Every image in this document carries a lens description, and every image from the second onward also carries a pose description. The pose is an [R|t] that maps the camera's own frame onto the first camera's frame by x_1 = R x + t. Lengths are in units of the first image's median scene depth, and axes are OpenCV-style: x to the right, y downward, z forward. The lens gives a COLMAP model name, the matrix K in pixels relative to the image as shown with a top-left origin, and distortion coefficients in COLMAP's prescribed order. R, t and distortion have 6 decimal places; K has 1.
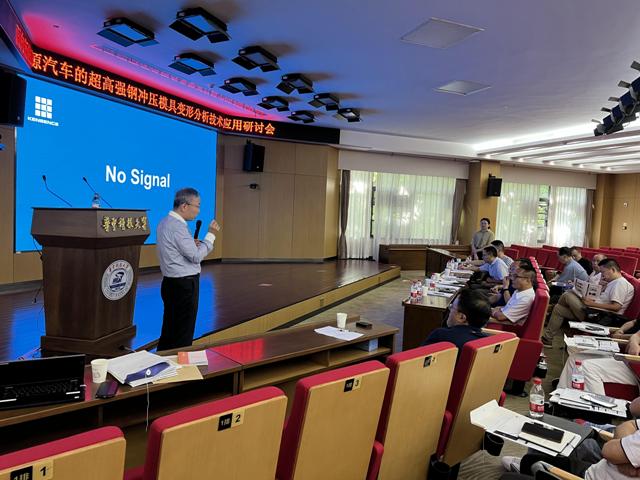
lens RADIAL K [[482.2, 0, 323.4], [0, 482.2, 240.6], [0, 0, 1]] dist [0.014734, -0.003075]
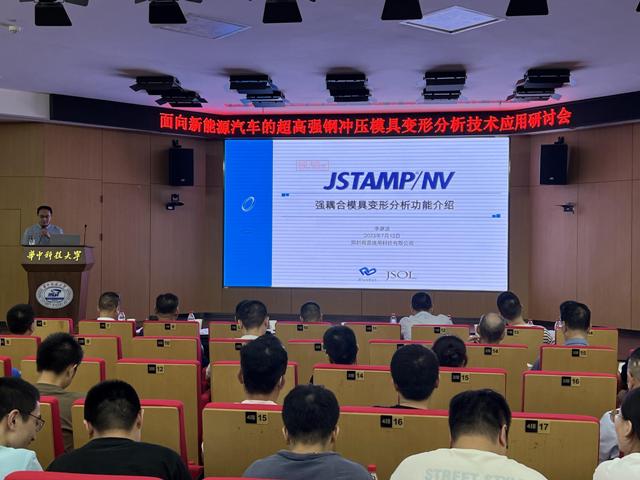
lens RADIAL K [[794.8, 0, 320.6], [0, 794.8, 237.3], [0, 0, 1]] dist [0.146787, 0.000000]
pose [[0.289529, -0.051256, -0.955796, 1.171670], [-0.046553, 0.996629, -0.067548, 0.020381], [0.956036, 0.064053, 0.286167, 0.586766]]
